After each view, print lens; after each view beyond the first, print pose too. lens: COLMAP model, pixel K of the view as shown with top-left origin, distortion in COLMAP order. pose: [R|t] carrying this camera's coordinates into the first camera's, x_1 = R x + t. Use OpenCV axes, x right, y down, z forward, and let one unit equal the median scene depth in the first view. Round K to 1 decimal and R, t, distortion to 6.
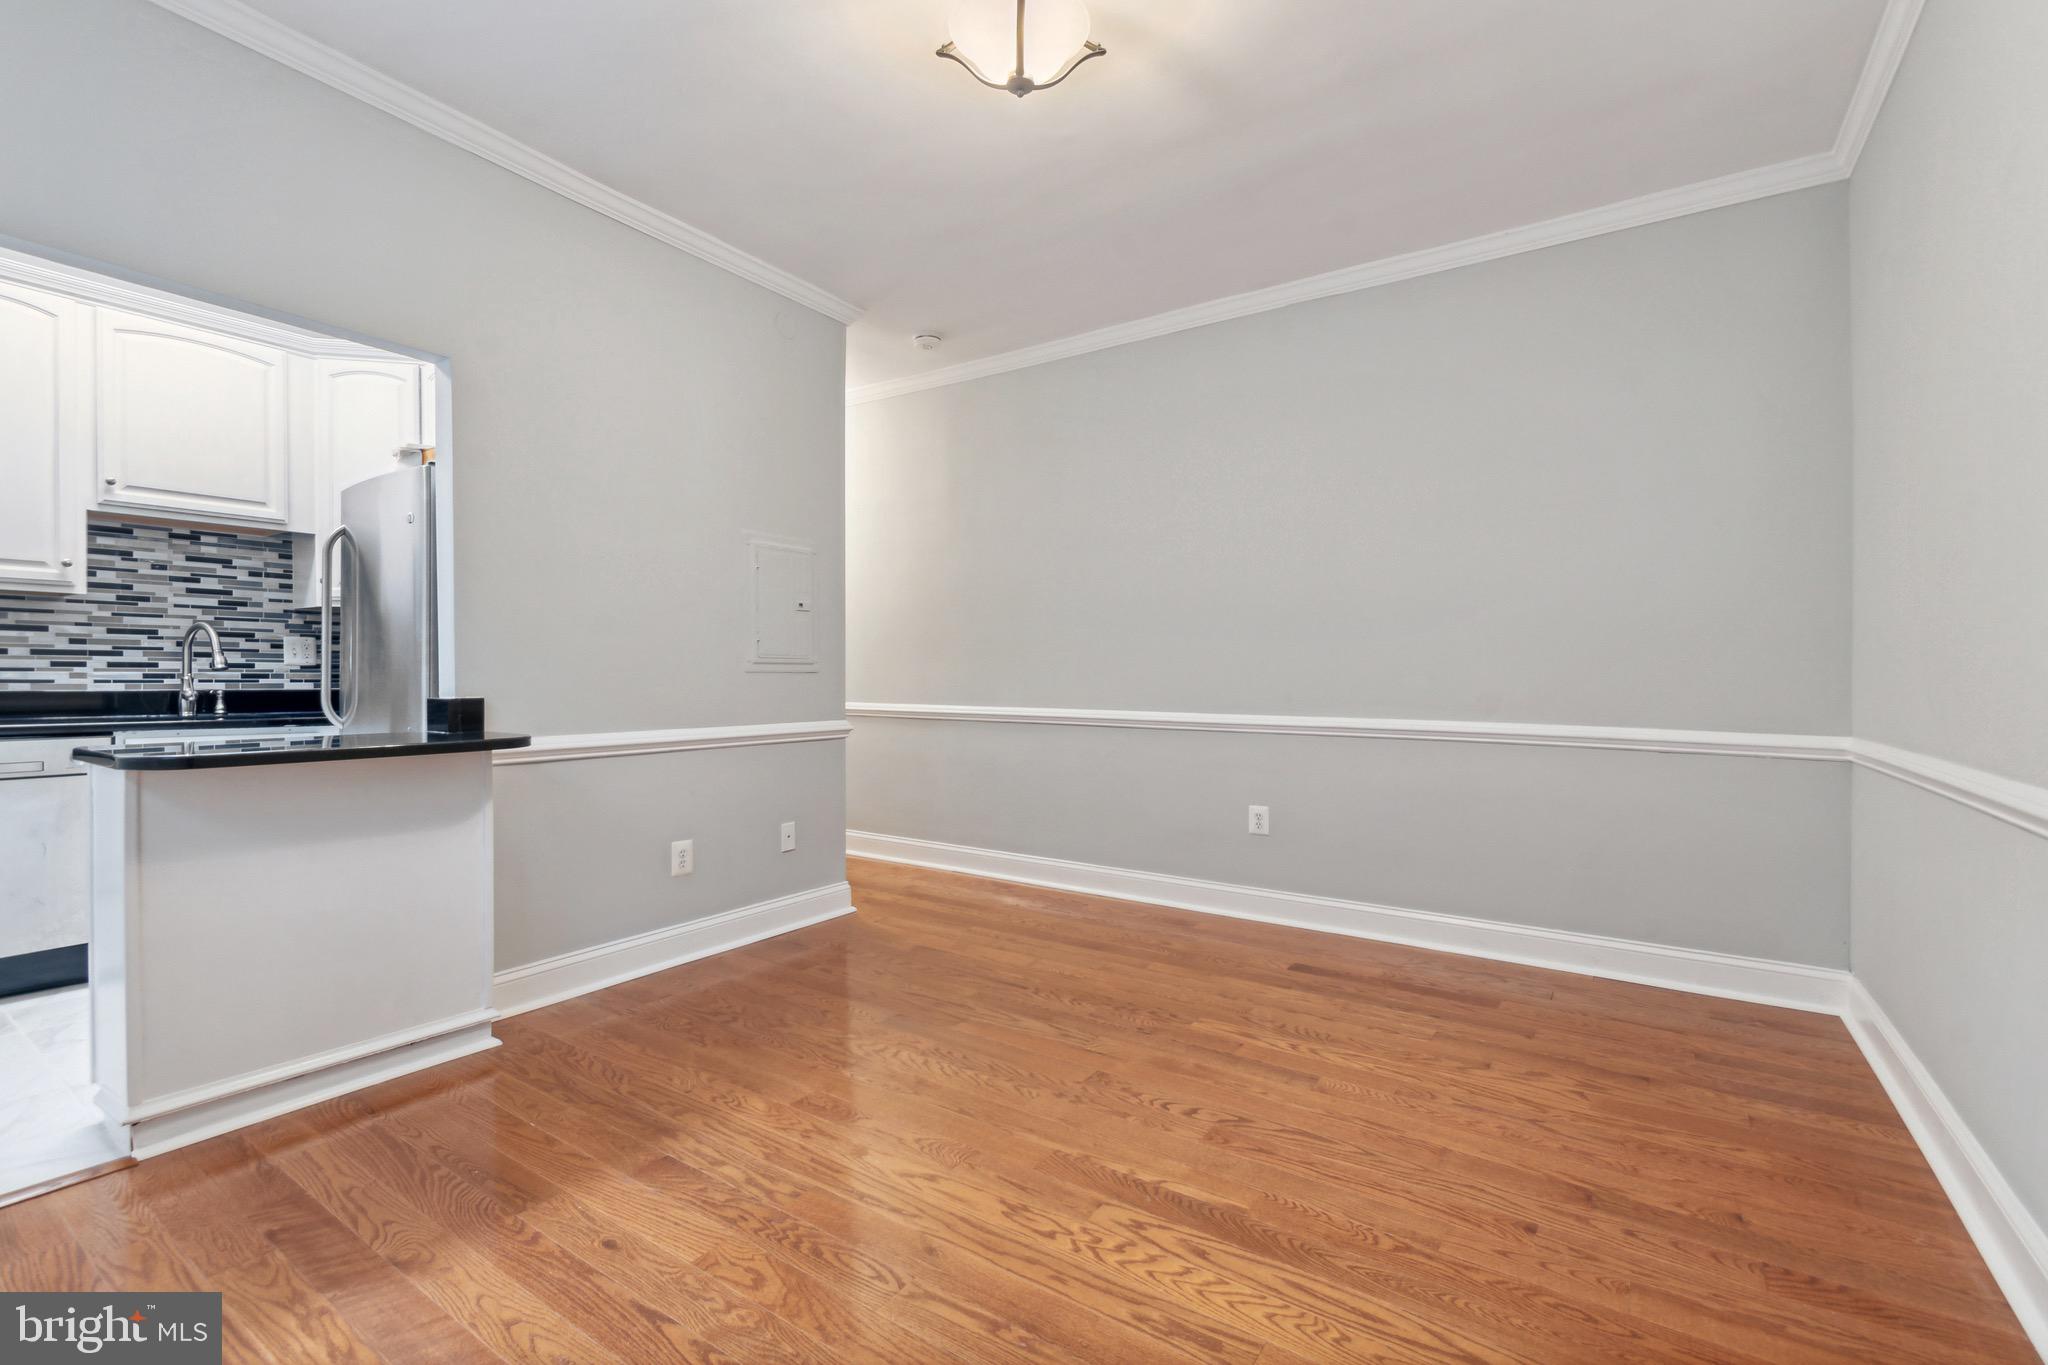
lens RADIAL K [[912.8, 0, 1014.1], [0, 912.8, 690.6], [0, 0, 1]] dist [0.004925, -0.001106]
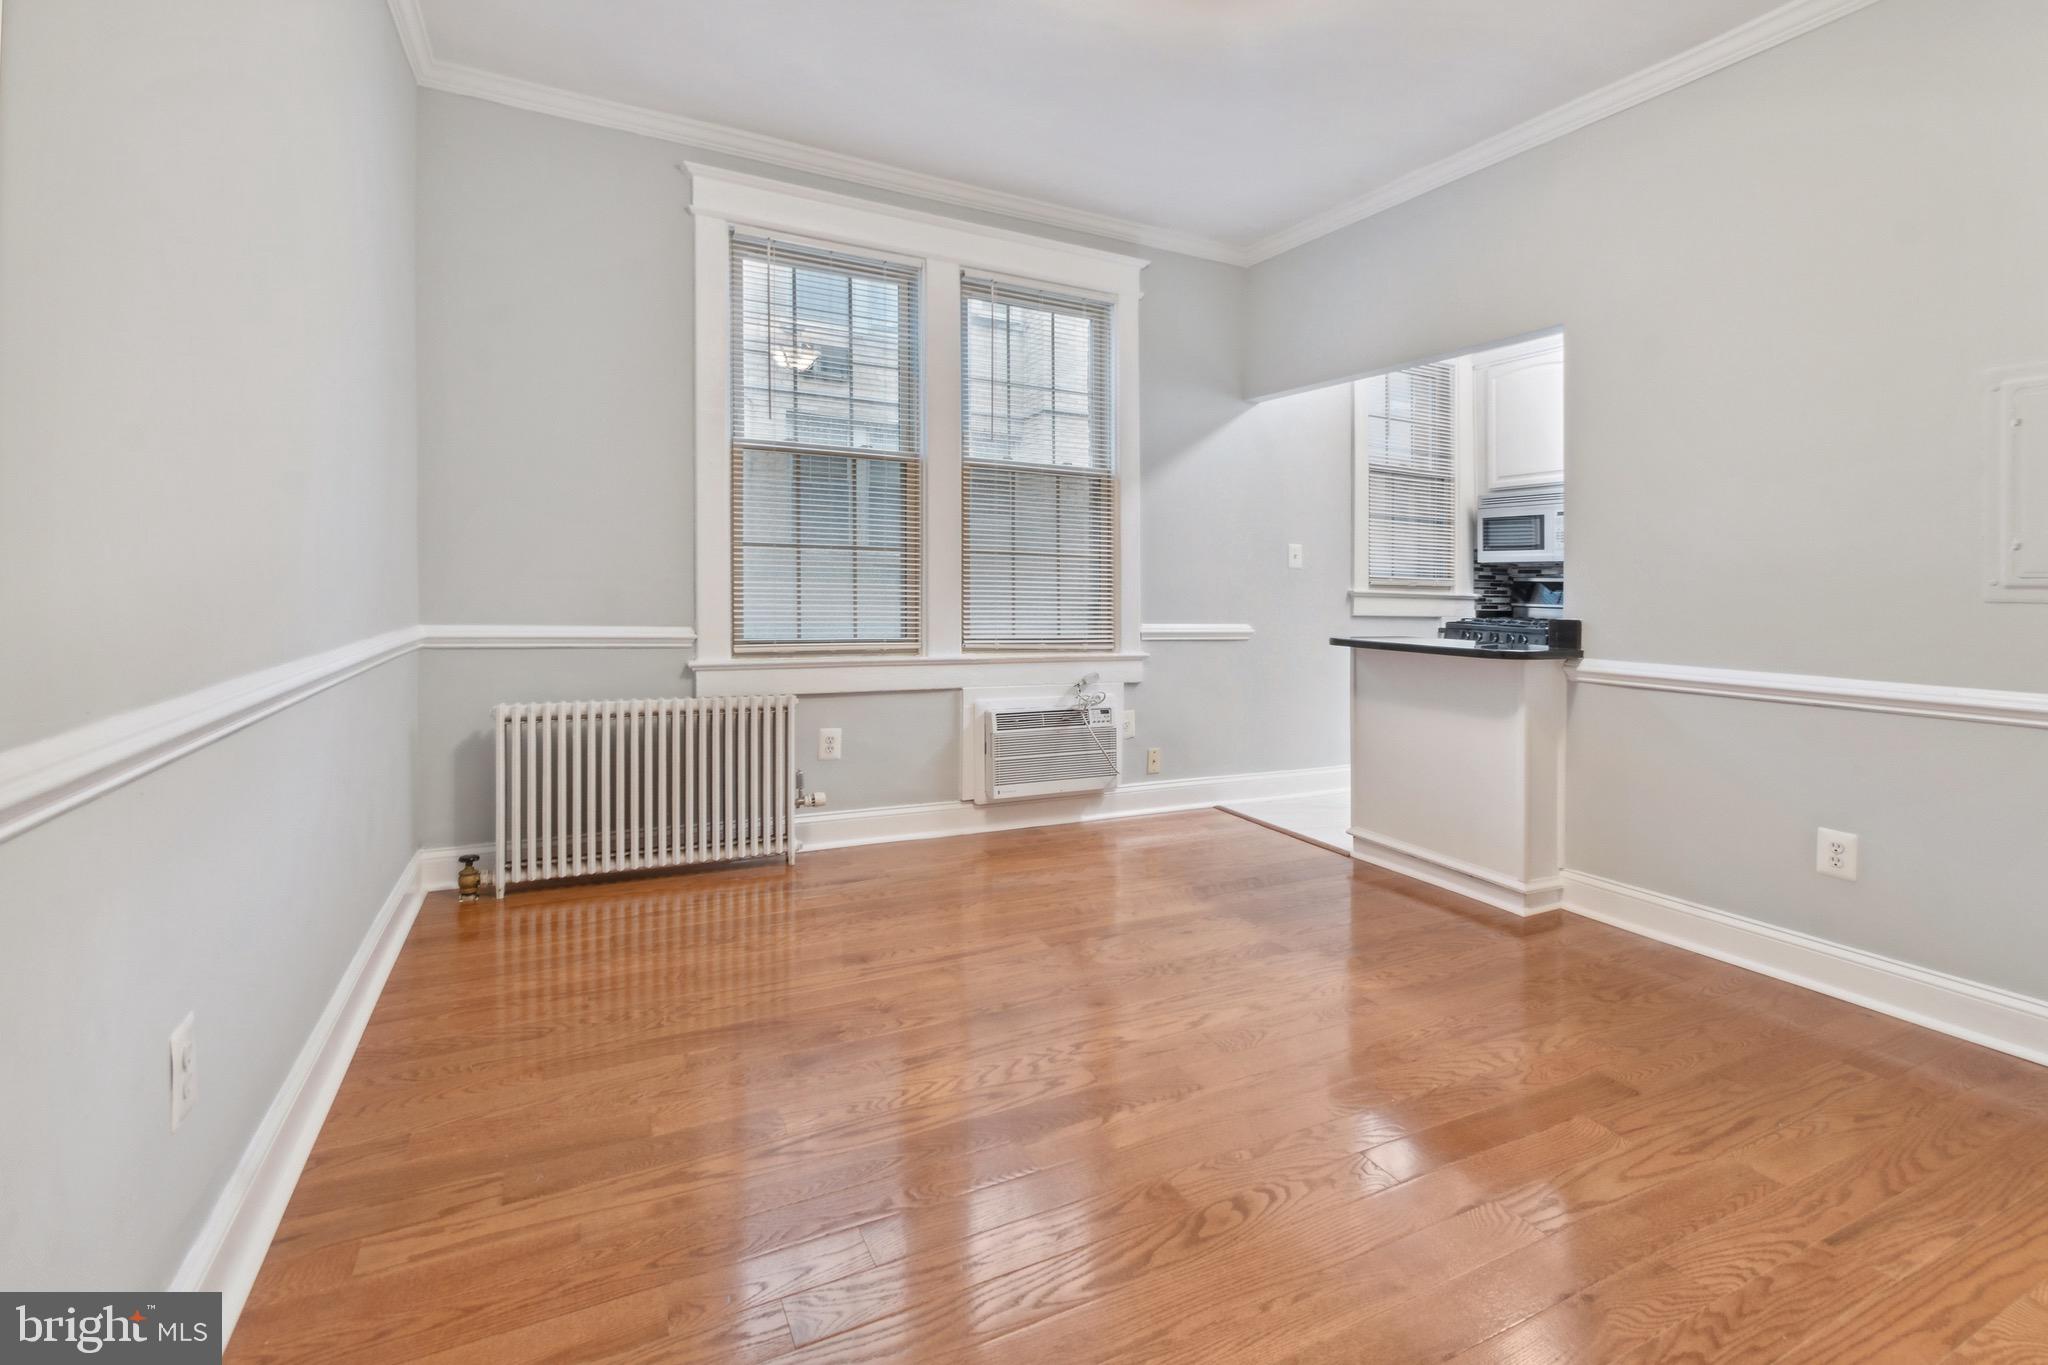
lens RADIAL K [[912.8, 0, 1056.0], [0, 912.8, 586.2], [0, 0, 1]] dist [0.004925, -0.001106]
pose [[-0.447901, -0.018190, -0.893898, 0.538868], [-0.044256, 0.999019, 0.001846, -0.004416], [0.892987, 0.040387, -0.448266, 0.706005]]
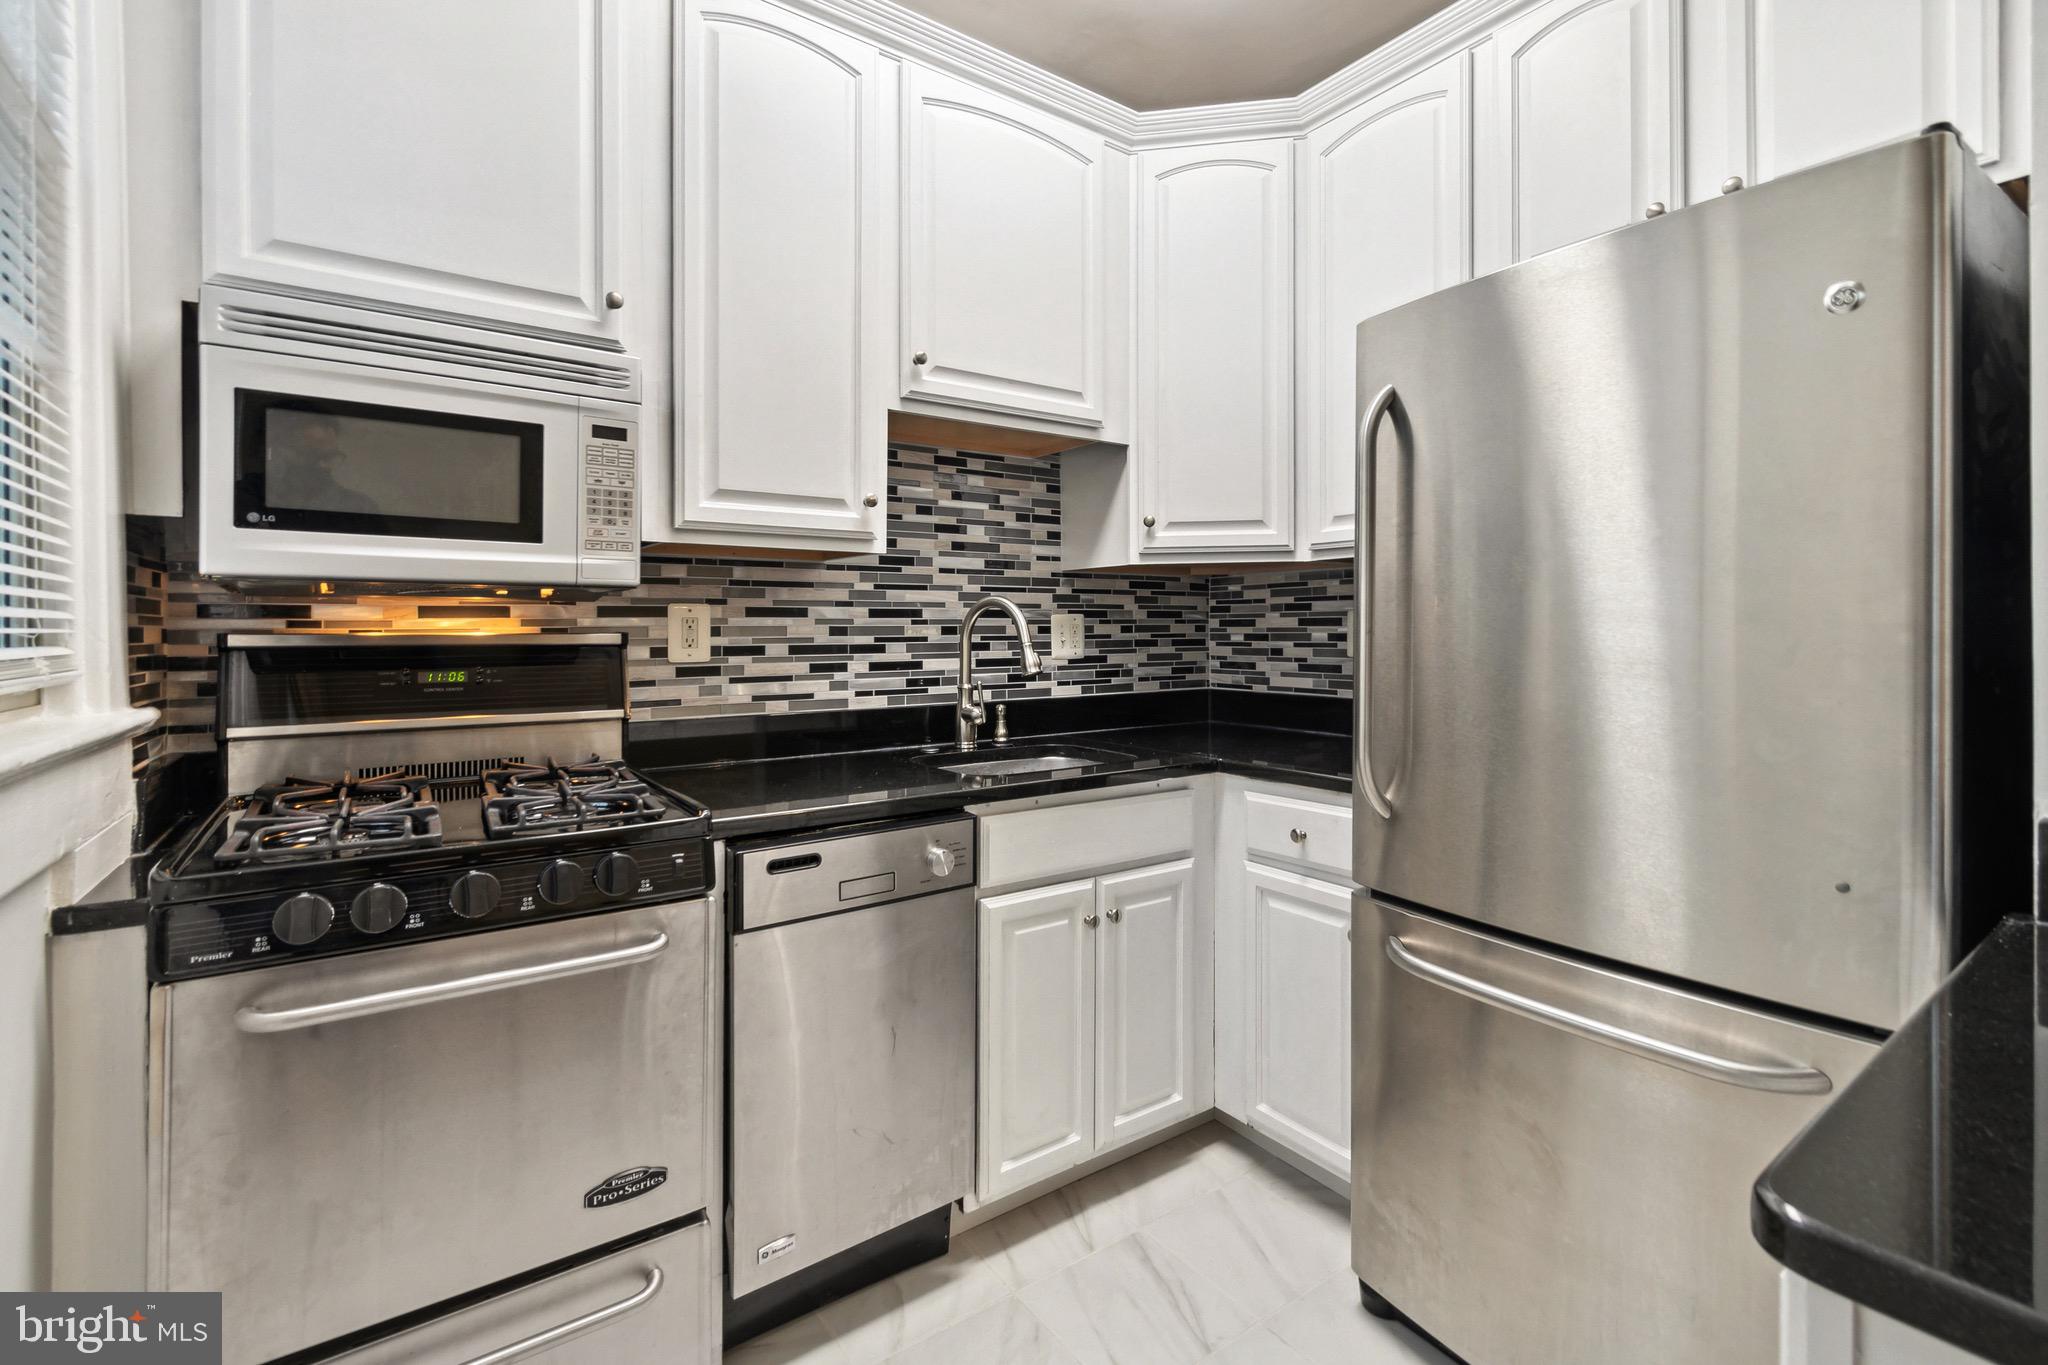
lens RADIAL K [[912.8, 0, 1029.7], [0, 912.8, 628.2], [0, 0, 1]] dist [0.004925, -0.001106]
pose [[0.942680, -0.013205, -0.333437, -0.664994], [0.007610, 0.999808, -0.018080, -0.041916], [0.333612, 0.014507, 0.942599, 0.437176]]
